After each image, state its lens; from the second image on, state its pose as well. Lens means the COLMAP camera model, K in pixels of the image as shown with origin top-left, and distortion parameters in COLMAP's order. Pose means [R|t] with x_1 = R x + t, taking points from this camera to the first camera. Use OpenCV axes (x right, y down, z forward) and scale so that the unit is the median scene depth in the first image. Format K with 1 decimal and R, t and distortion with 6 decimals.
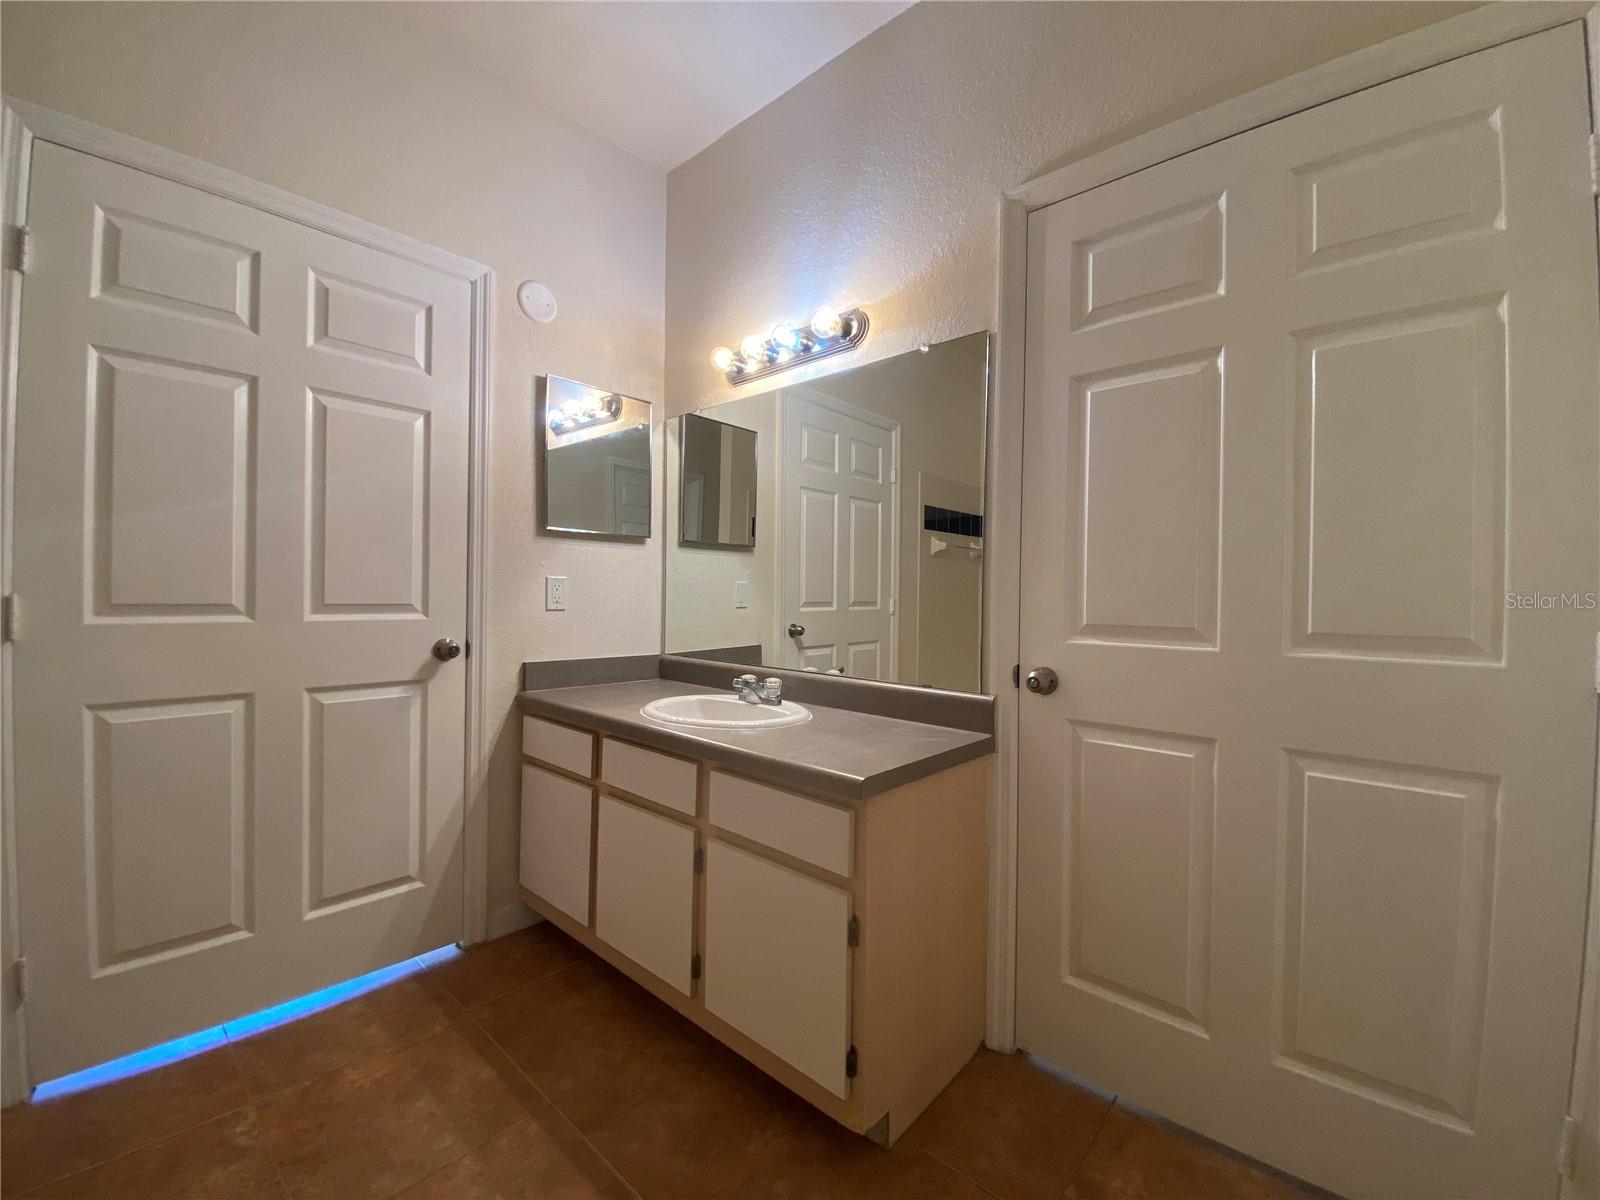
lens RADIAL K [[652.1, 0, 795.8], [0, 652.1, 597.6], [0, 0, 1]] dist [0.032902, -0.026497]
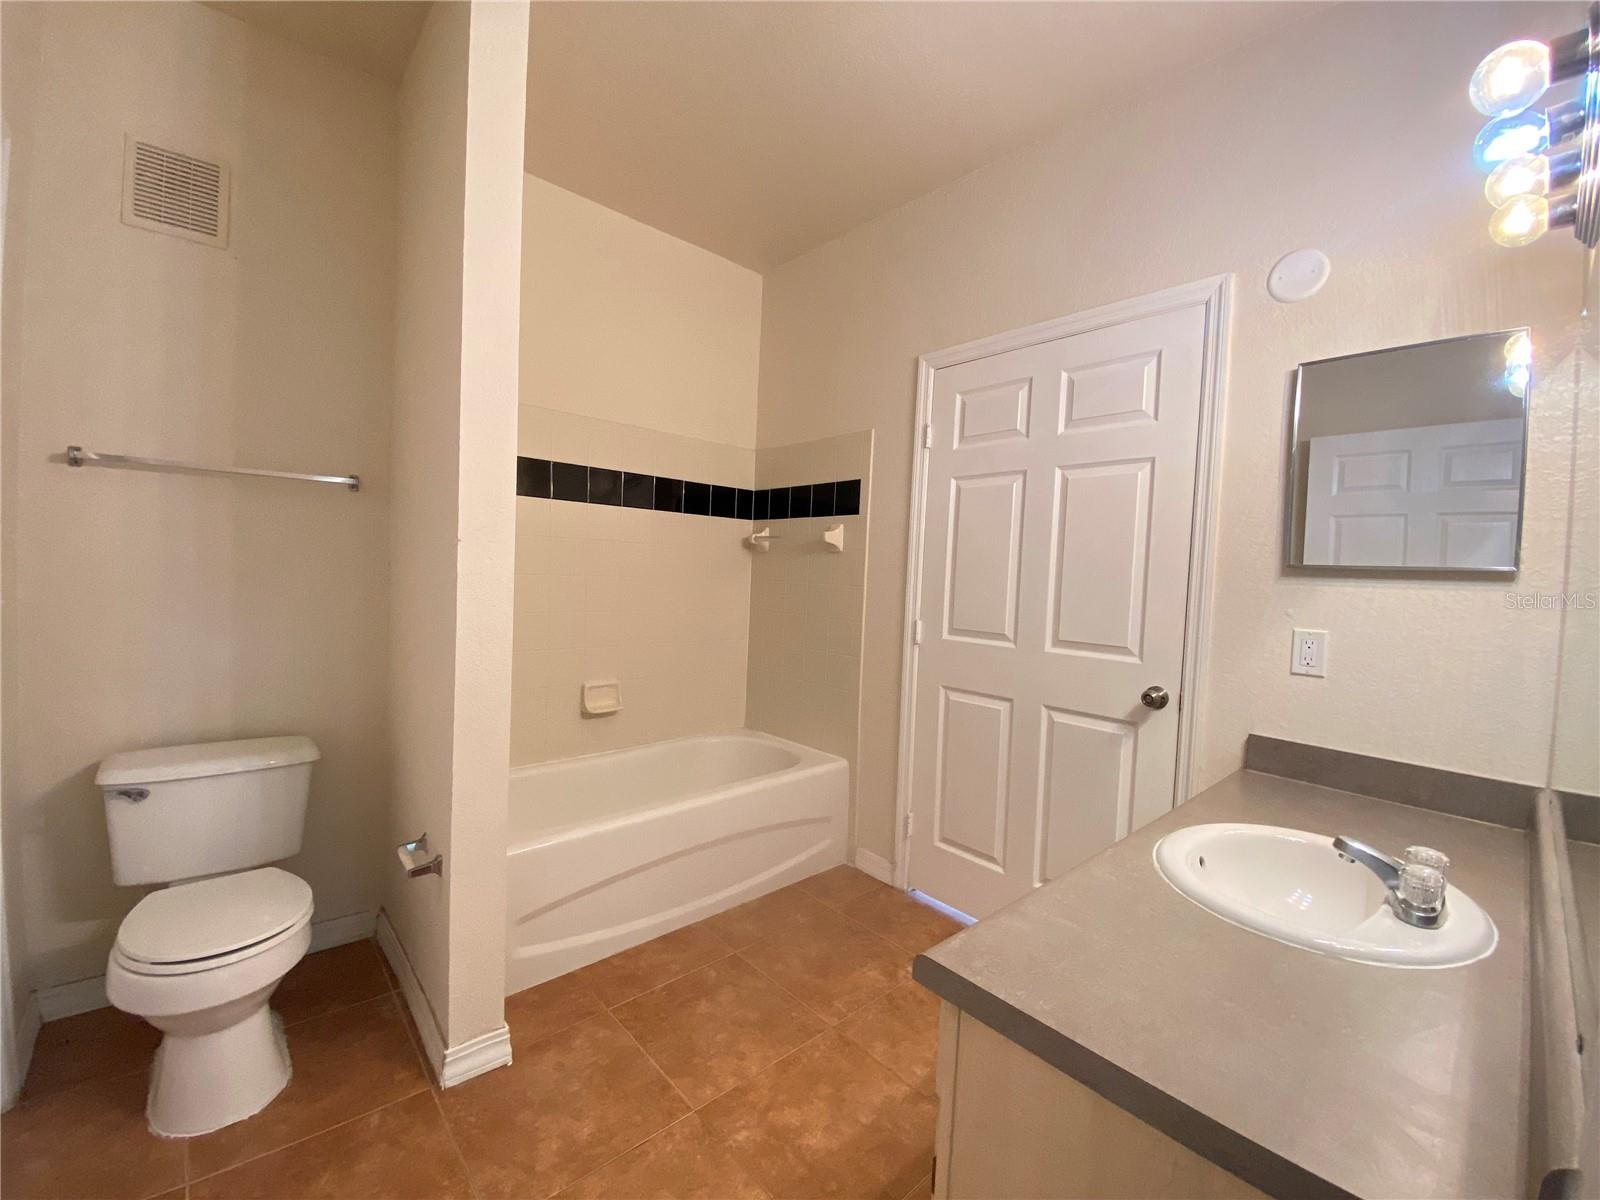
lens RADIAL K [[652.1, 0, 795.8], [0, 652.1, 597.6], [0, 0, 1]] dist [0.032902, -0.026497]
pose [[-0.110380, 0.015254, -0.993772, 0.512185], [-0.048149, 0.998626, 0.020676, -0.065846], [0.992722, 0.050132, -0.109494, 0.593491]]
